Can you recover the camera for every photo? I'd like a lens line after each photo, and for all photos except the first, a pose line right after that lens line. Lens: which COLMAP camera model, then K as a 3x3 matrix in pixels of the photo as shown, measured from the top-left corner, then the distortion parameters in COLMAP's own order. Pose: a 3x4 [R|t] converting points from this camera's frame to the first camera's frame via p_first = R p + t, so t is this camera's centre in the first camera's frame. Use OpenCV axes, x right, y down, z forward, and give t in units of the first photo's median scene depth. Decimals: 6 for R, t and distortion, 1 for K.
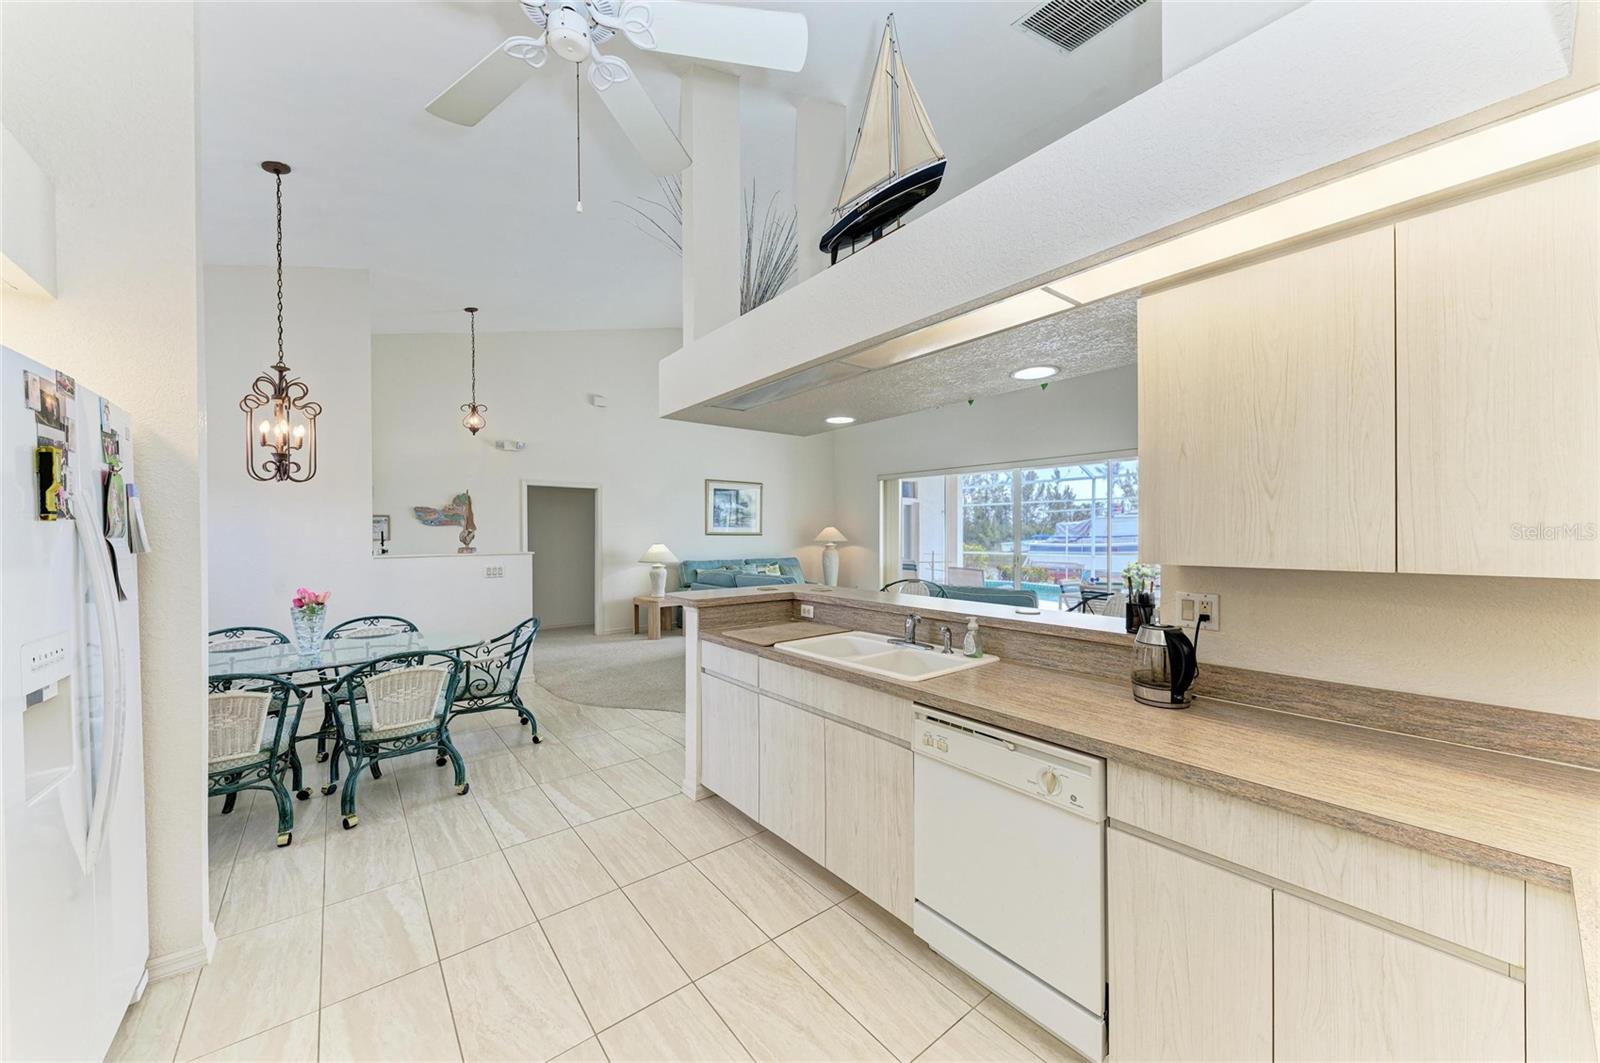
lens RADIAL K [[576.3, 0, 800.0], [0, 576.3, 531.5], [0, 0, 1]] dist [-0.000191, -0.000054]
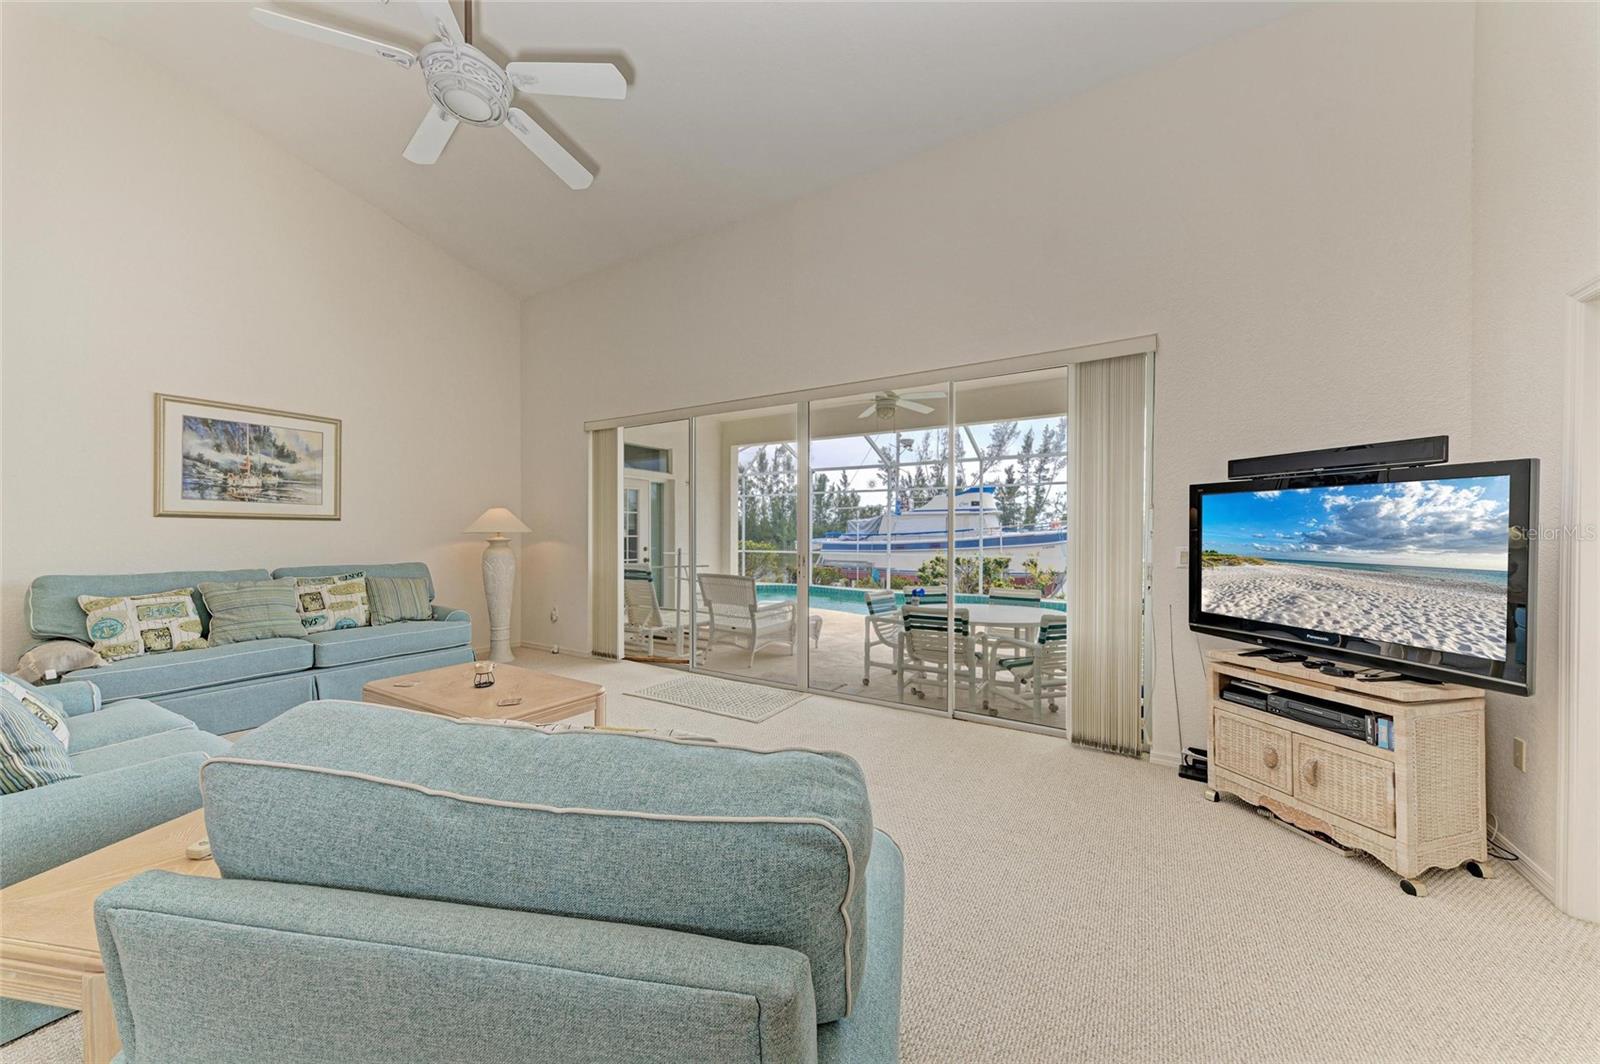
lens RADIAL K [[576.3, 0, 800.0], [0, 576.3, 532.0], [0, 0, 1]] dist [-0.000191, -0.000054]
pose [[0.942393, 0.004082, 0.334483, 0.117281], [-0.004829, 0.999987, 0.001402, 0.010735], [-0.334473, -0.002937, 0.942401, 0.296922]]
